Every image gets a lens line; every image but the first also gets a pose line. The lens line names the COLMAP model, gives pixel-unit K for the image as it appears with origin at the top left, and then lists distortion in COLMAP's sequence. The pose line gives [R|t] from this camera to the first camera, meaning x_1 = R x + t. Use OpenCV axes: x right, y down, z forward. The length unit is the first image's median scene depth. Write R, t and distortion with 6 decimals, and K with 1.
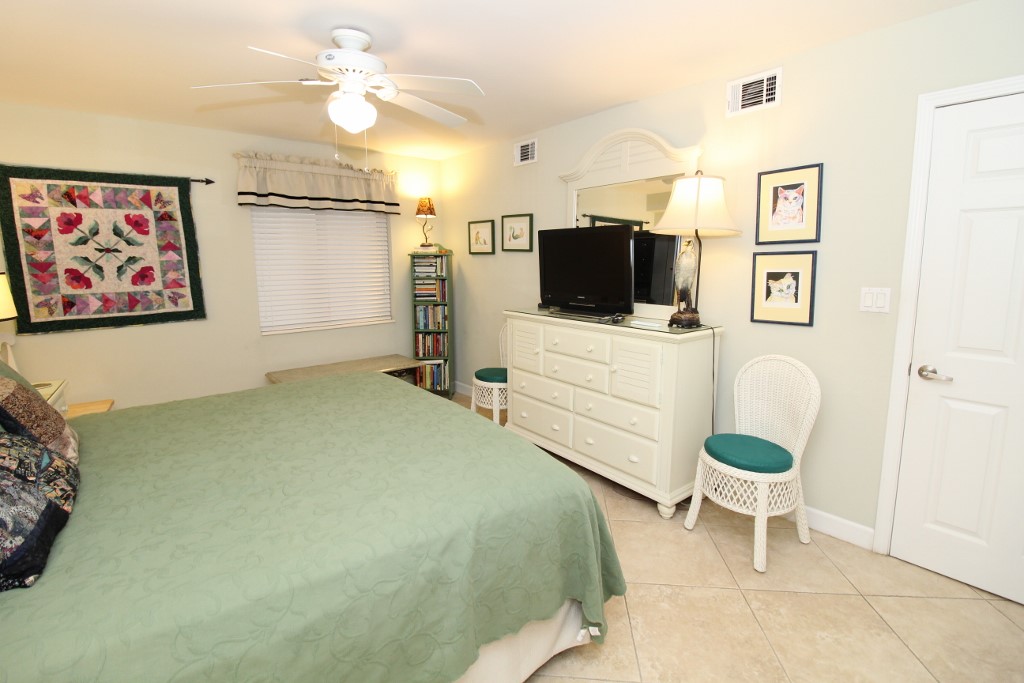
lens RADIAL K [[463.6, 0, 510.2], [0, 463.6, 319.1], [0, 0, 1]] dist [-0.027258, -0.000239]
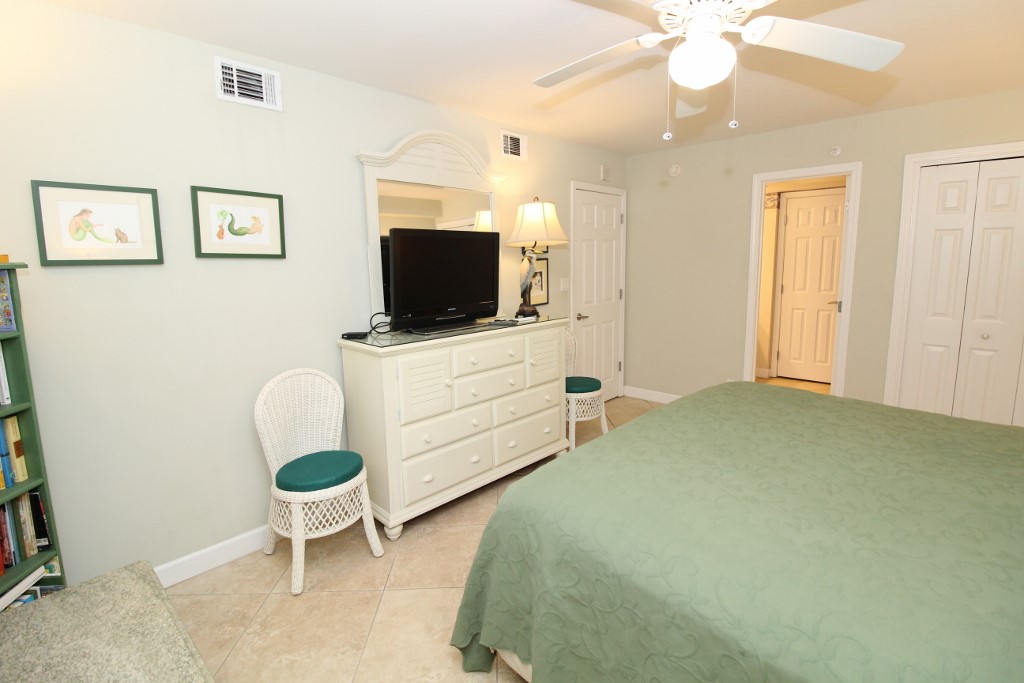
lens RADIAL K [[471.7, 0, 506.7], [0, 471.7, 324.4], [0, 0, 1]] dist [0.003451, -0.015168]
pose [[-0.103954, -0.114742, 0.987941, -0.595840], [0.161831, 0.978134, 0.130632, -0.094350], [-0.981328, 0.173459, -0.083112, 0.775731]]
